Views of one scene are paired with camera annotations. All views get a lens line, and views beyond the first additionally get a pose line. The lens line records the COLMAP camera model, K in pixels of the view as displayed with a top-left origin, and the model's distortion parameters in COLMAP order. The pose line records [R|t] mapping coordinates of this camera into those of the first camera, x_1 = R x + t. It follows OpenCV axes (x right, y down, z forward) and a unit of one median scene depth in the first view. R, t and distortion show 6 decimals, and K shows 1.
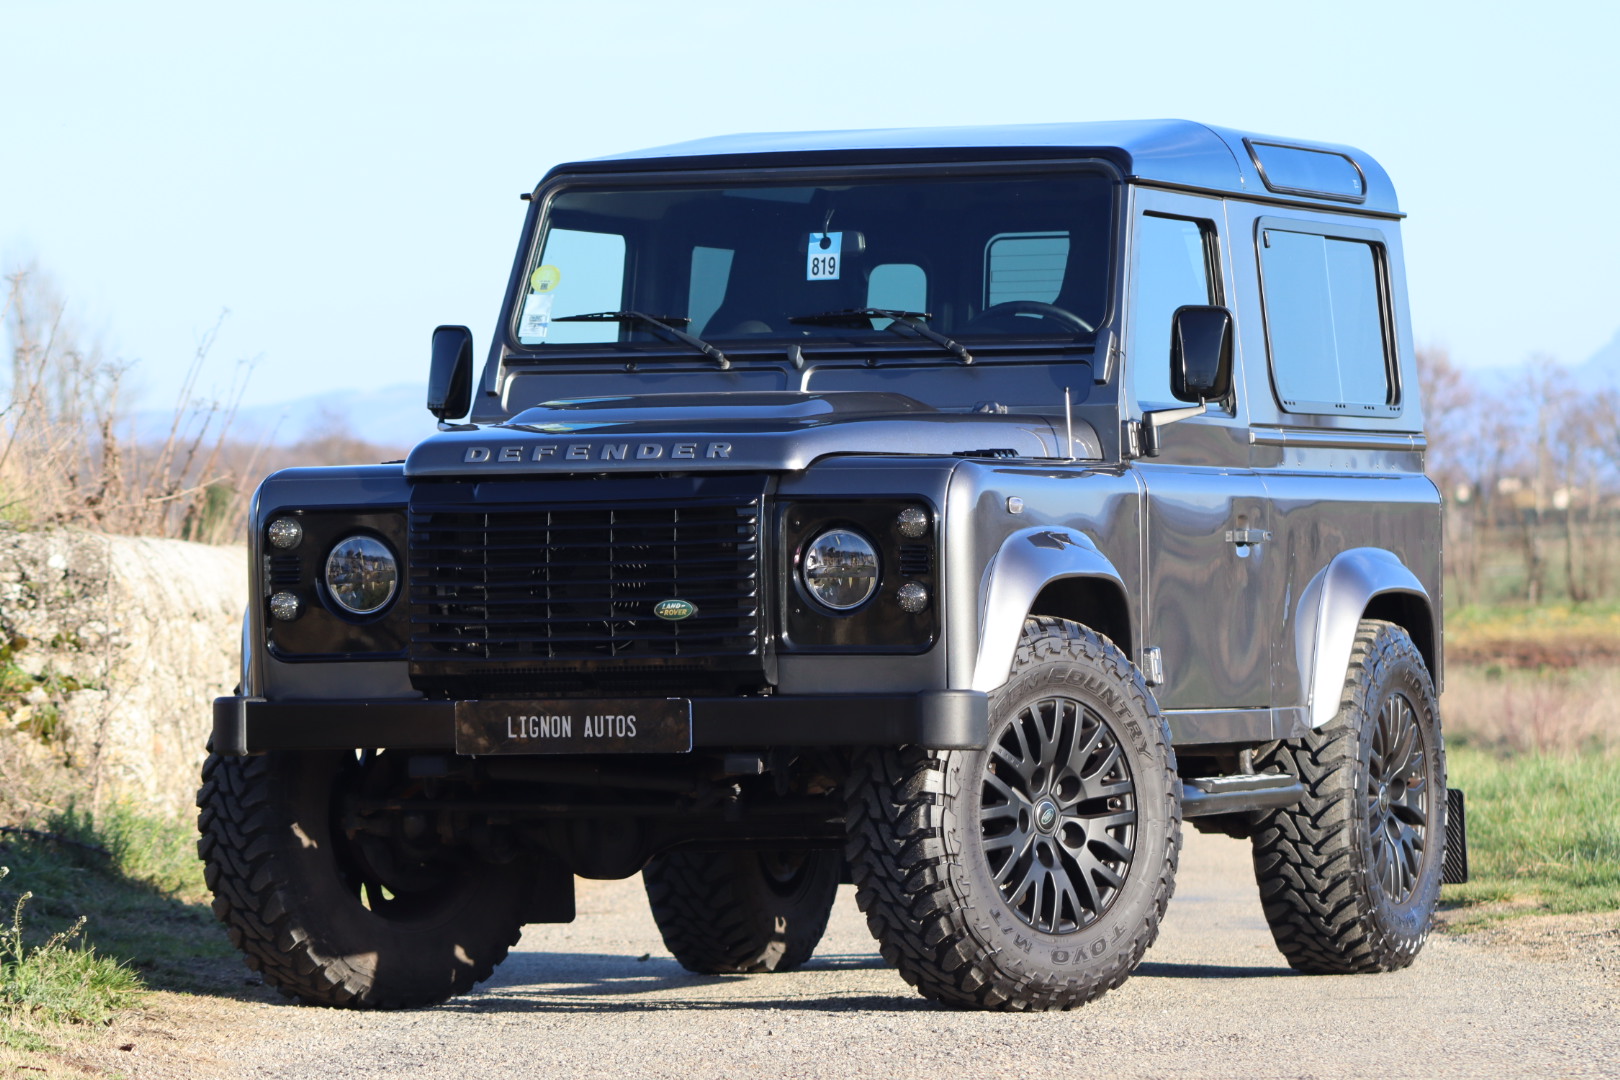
lens RADIAL K [[8981.1, 0, 810.9], [0, 8981.1, 538.2], [0, 0, 1]] dist [0.598997, 0.000000]
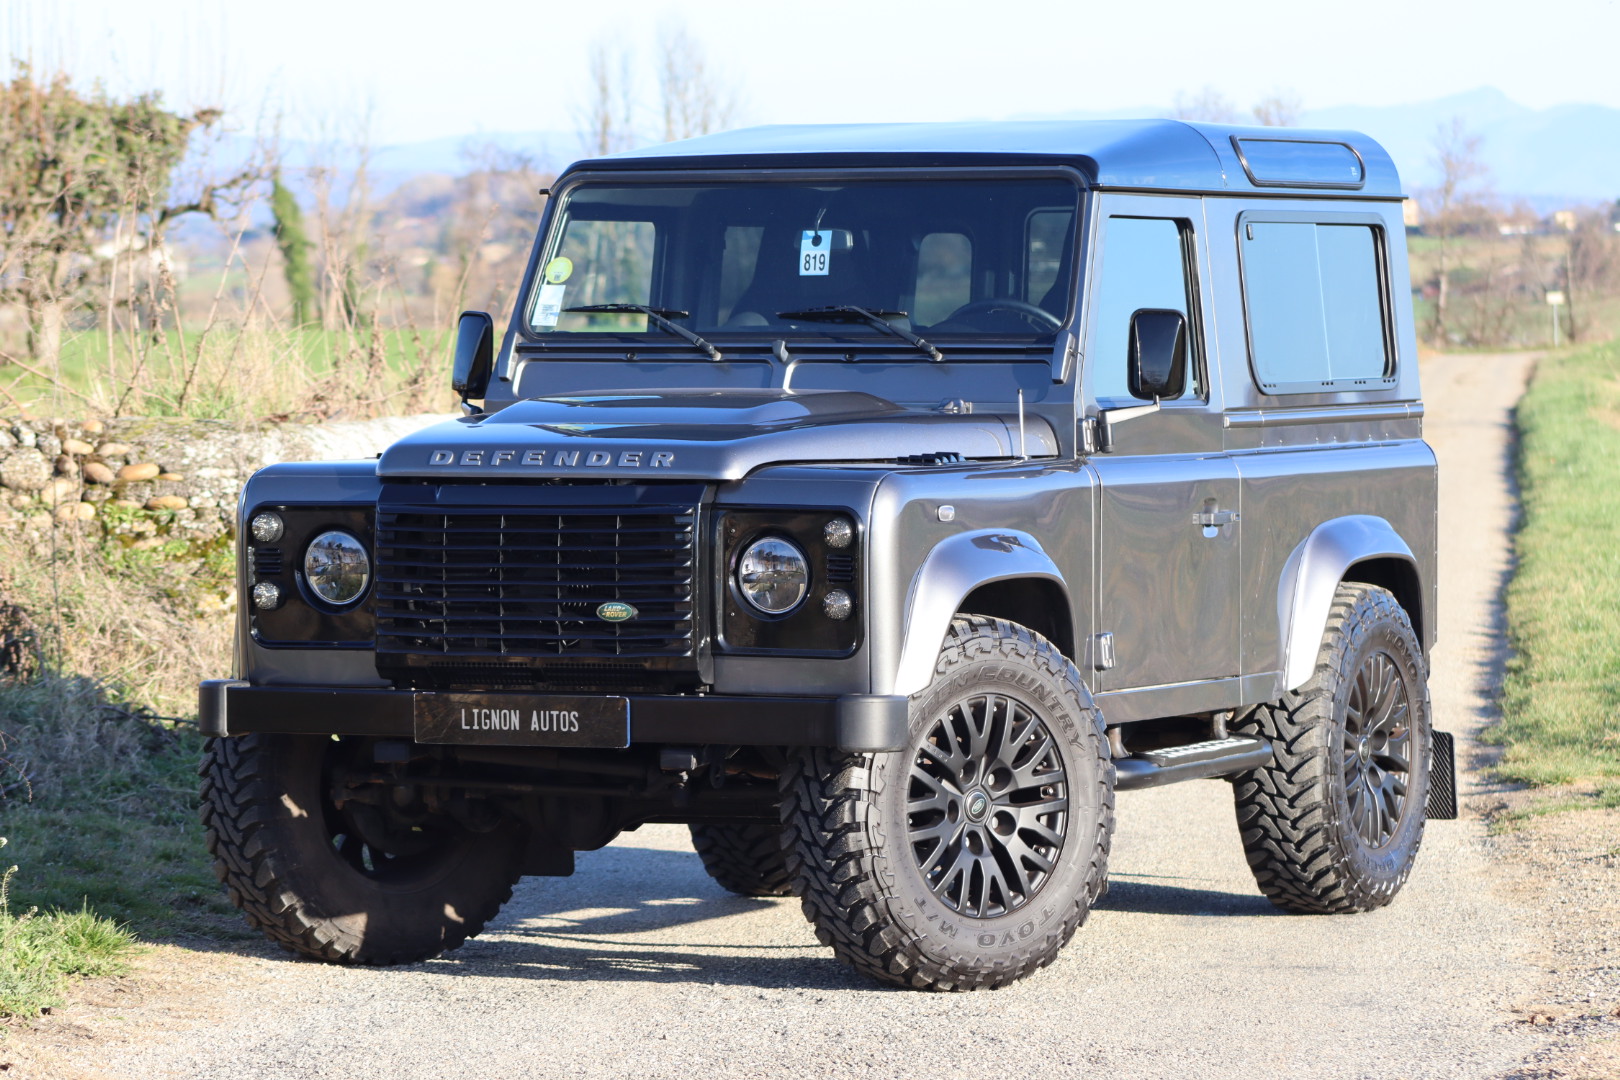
lens RADIAL K [[7165.4, 0, 805.9], [0, 7165.4, 542.1], [0, 0, 1]] dist [0.232983, 0.000000]
pose [[0.996724, 0.011836, -0.080007, 0.072494], [-0.008256, 0.998956, 0.044922, -0.037264], [0.080455, -0.044114, 0.995782, 0.161750]]
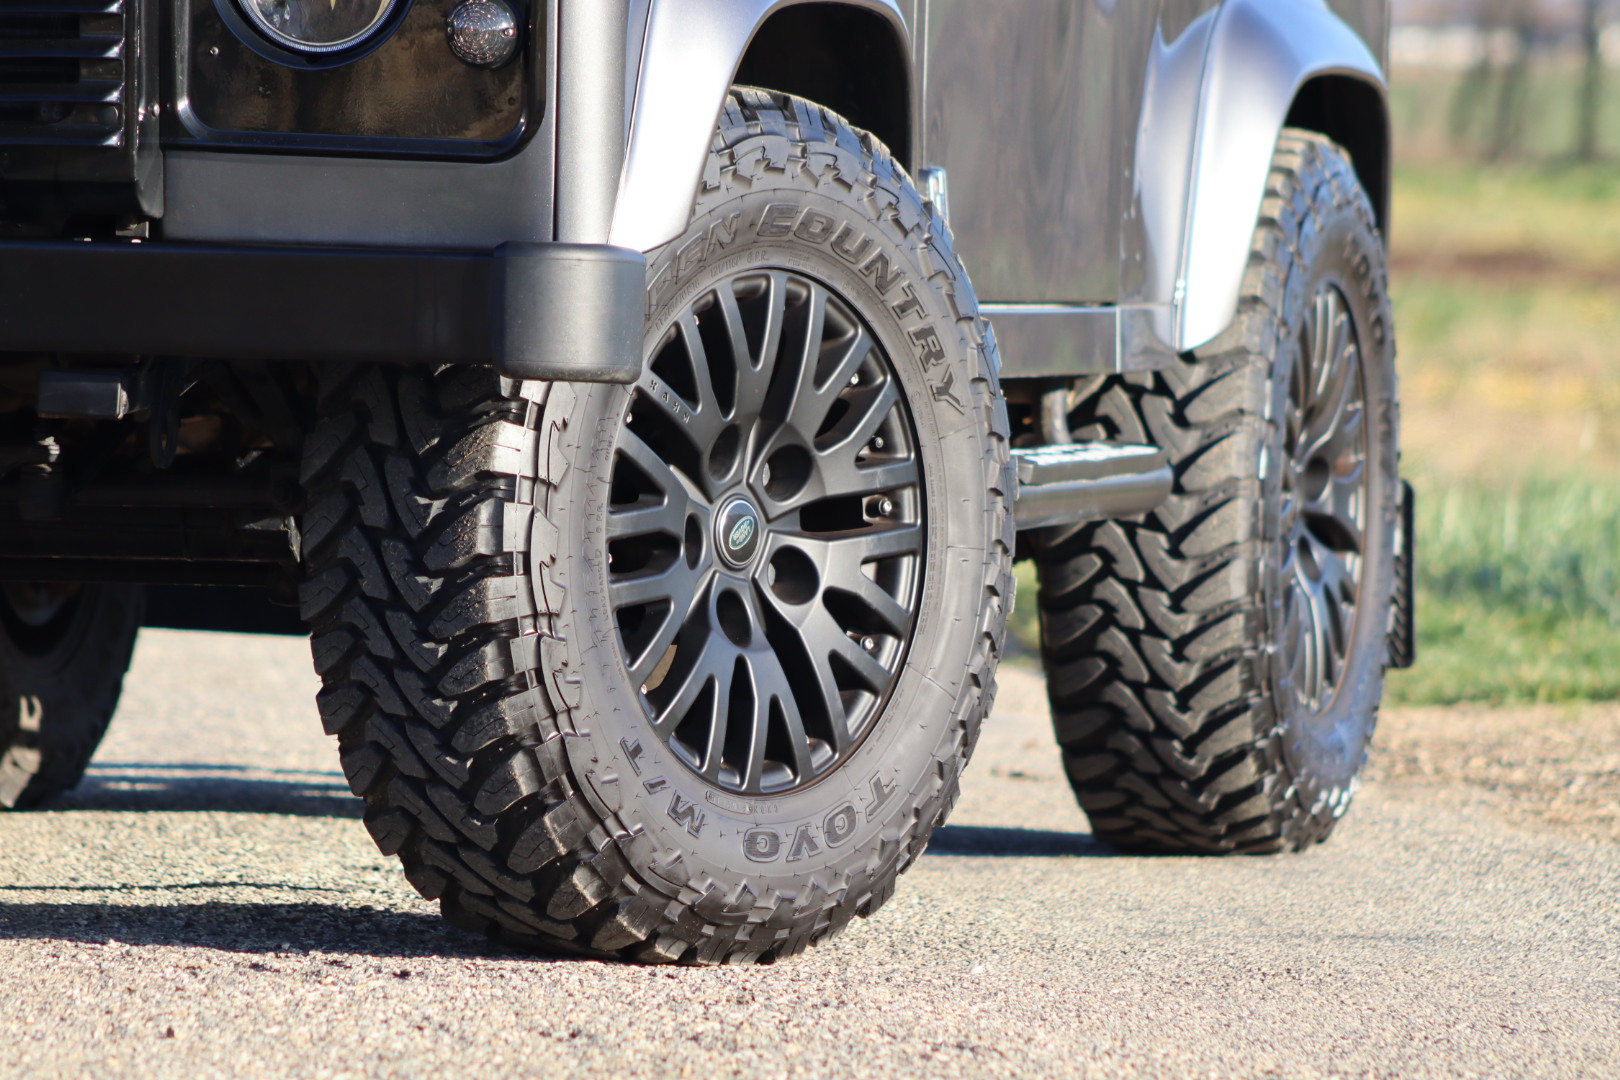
lens RADIAL K [[11619.6, 0, 819.2], [0, 11619.6, 555.3], [0, 0, 1]] dist [1.346589, 0.000000]
pose [[0.994196, 0.033015, 0.102397, -0.029205], [-0.037310, 0.998490, 0.040321, 0.008377], [-0.100911, -0.043907, 0.993926, 0.417186]]
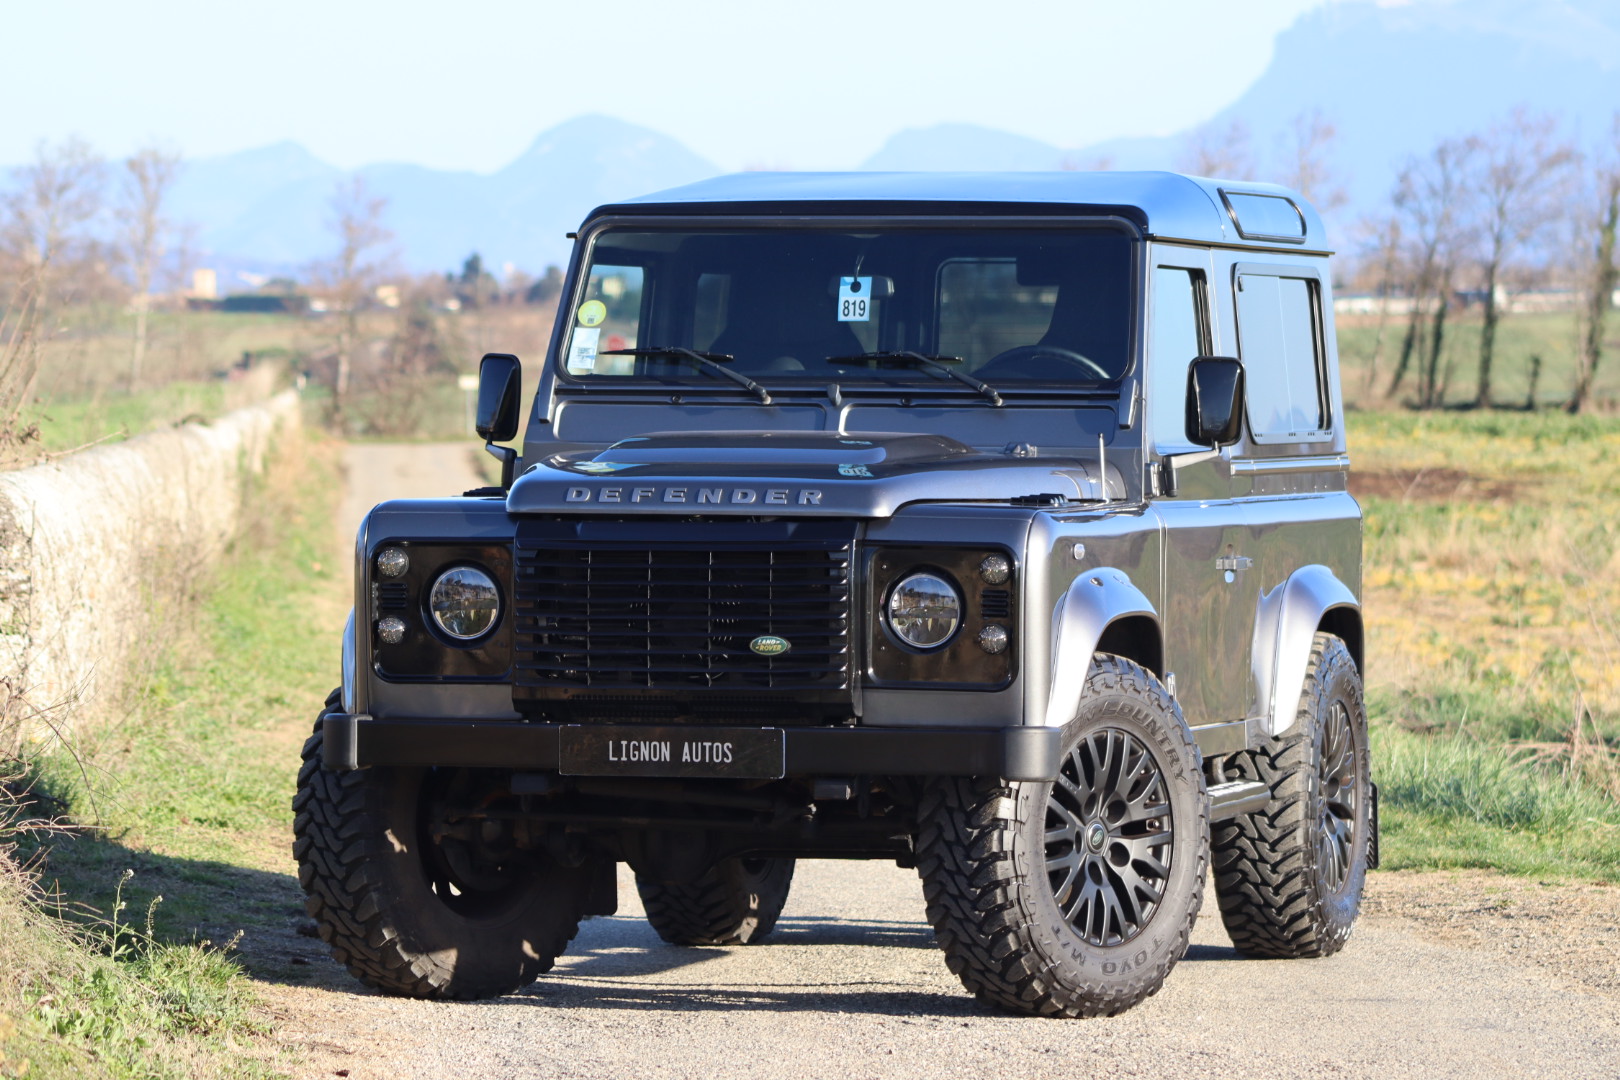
lens RADIAL K [[8392.8, 0, 808.1], [0, 8392.8, 548.9], [0, 0, 1]] dist [0.375910, 0.000000]
pose [[0.996152, 0.016920, 0.085990, -0.095124], [-0.019400, 0.999417, 0.028081, -0.031234], [-0.085465, -0.029641, 0.995900, -0.002463]]
